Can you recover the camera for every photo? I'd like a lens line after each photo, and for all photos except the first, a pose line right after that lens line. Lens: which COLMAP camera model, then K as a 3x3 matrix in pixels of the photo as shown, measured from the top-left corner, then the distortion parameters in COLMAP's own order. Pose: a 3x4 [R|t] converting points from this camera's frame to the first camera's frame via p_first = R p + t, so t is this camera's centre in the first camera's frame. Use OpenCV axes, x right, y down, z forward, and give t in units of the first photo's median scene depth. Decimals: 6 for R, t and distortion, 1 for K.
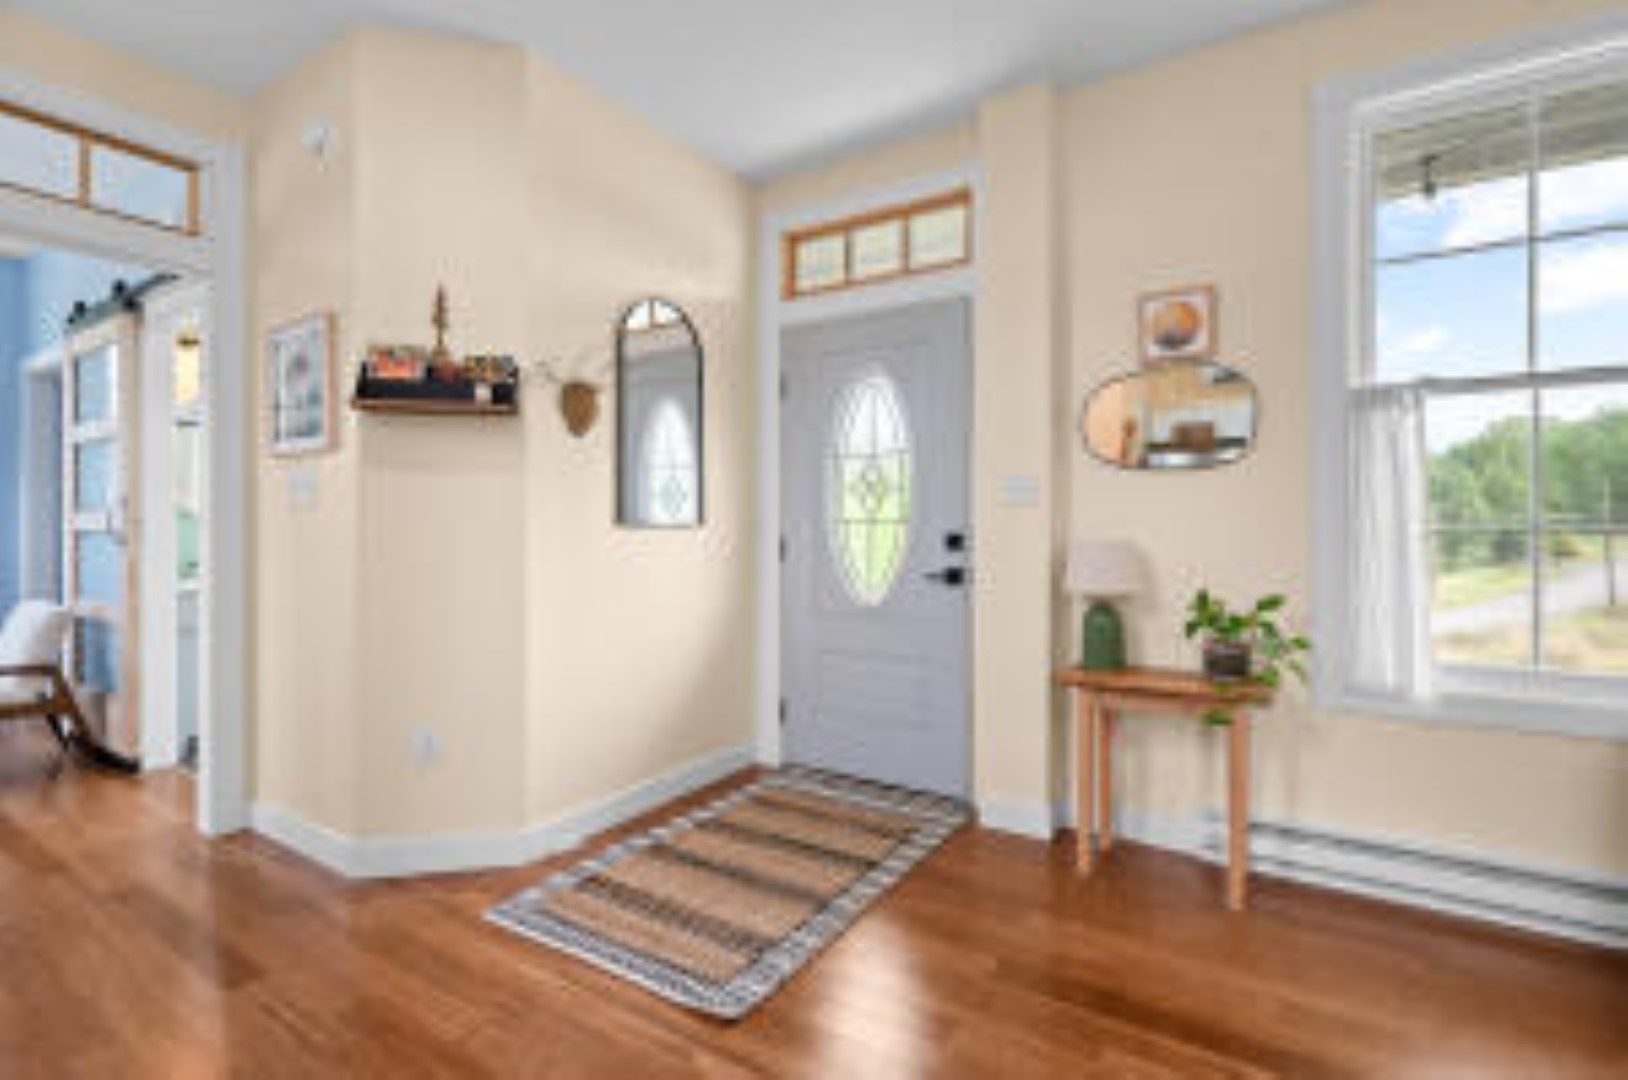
lens RADIAL K [[766.7, 0, 813.4], [0, 766.7, 533.6], [0, 0, 1]] dist [-0.000118, -0.000292]
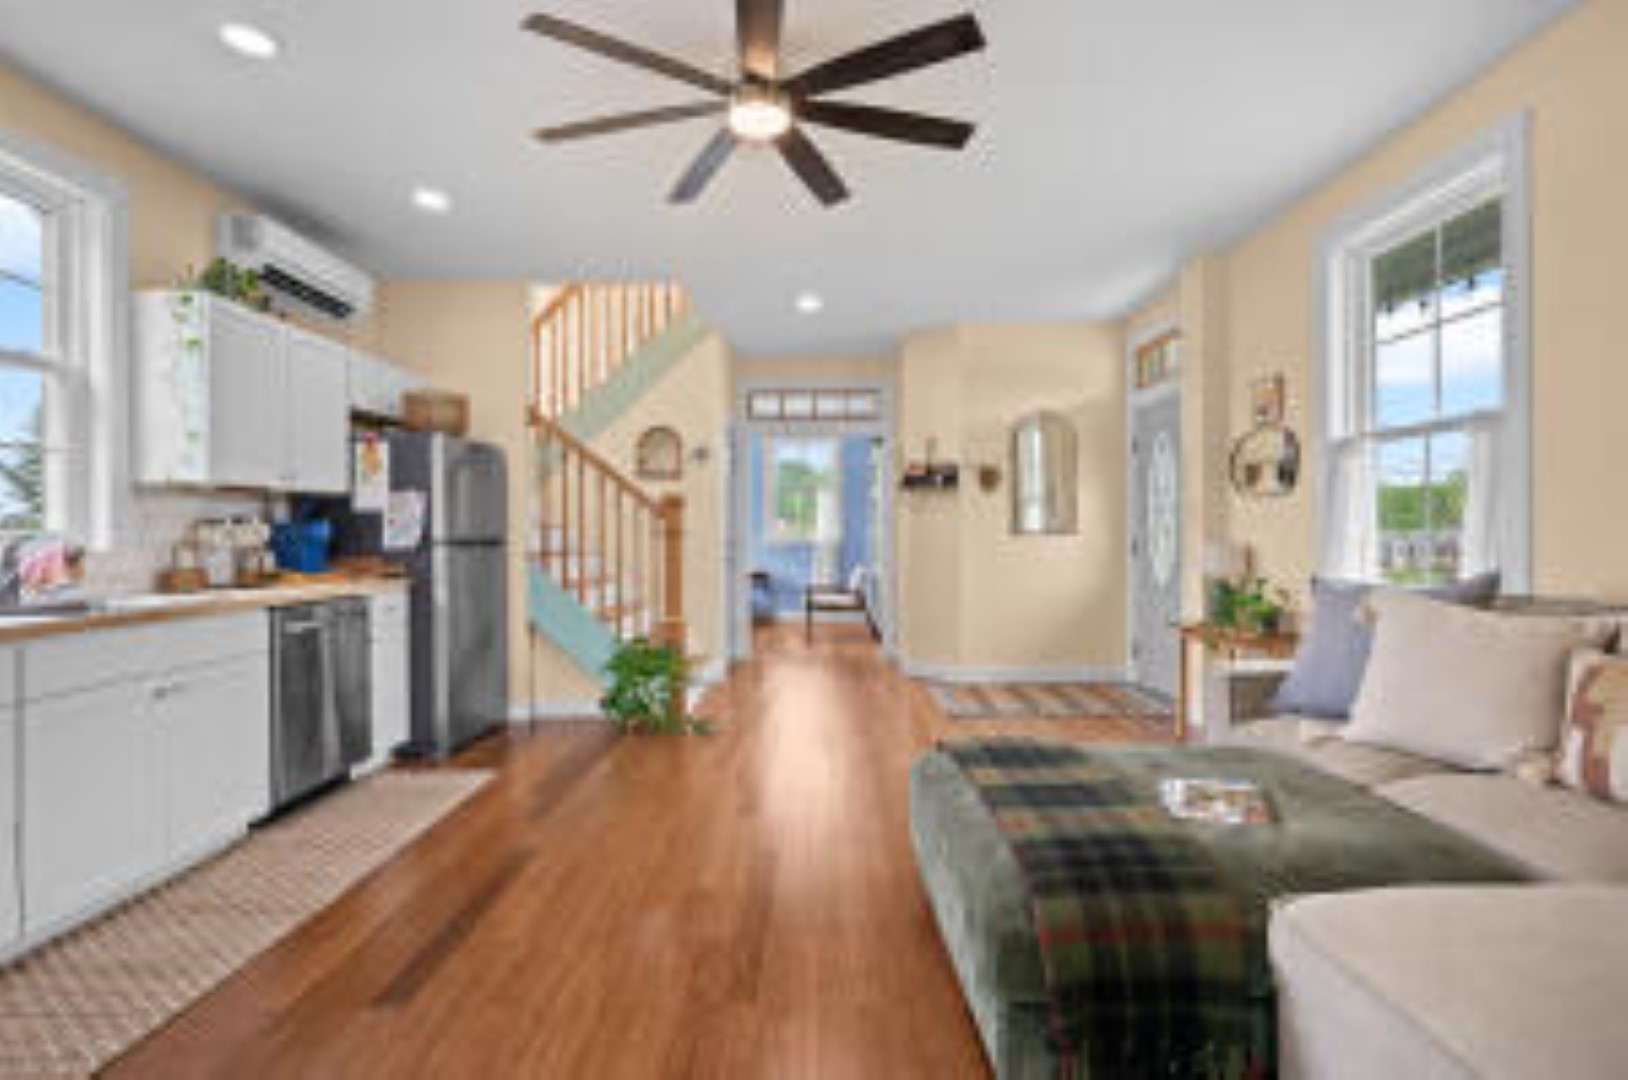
lens RADIAL K [[766.7, 0, 802.1], [0, 766.7, 537.3], [0, 0, 1]] dist [-0.000118, -0.000292]
pose [[0.528198, -0.000802, -0.849121, 1.212134], [0.002303, 0.999997, 0.000488, -0.004890], [0.849118, -0.002213, 0.528198, -0.552788]]
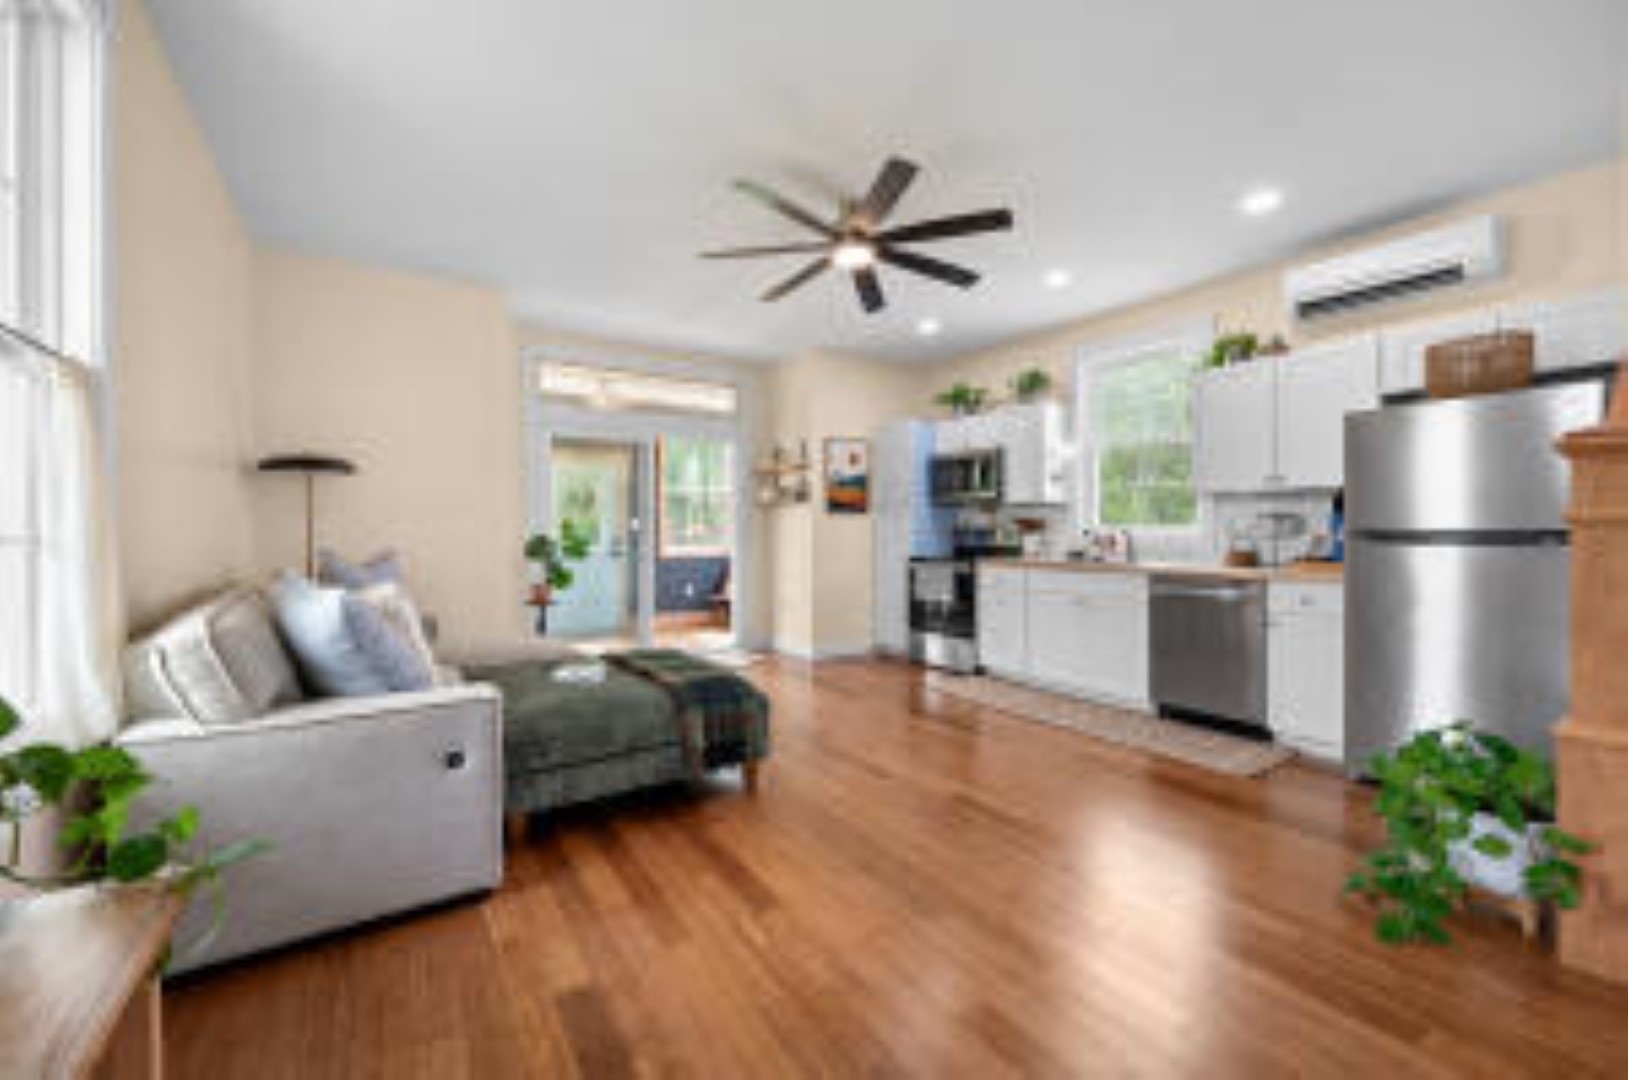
lens RADIAL K [[647.7, 0, 821.3], [0, 647.7, 528.7], [0, 0, 1]] dist [0.004660, 0.000059]
pose [[-0.919904, 0.005611, 0.392104, 0.014574], [0.005554, 0.999984, -0.001280, -0.011597], [-0.392105, 0.001000, -0.919920, 0.990295]]
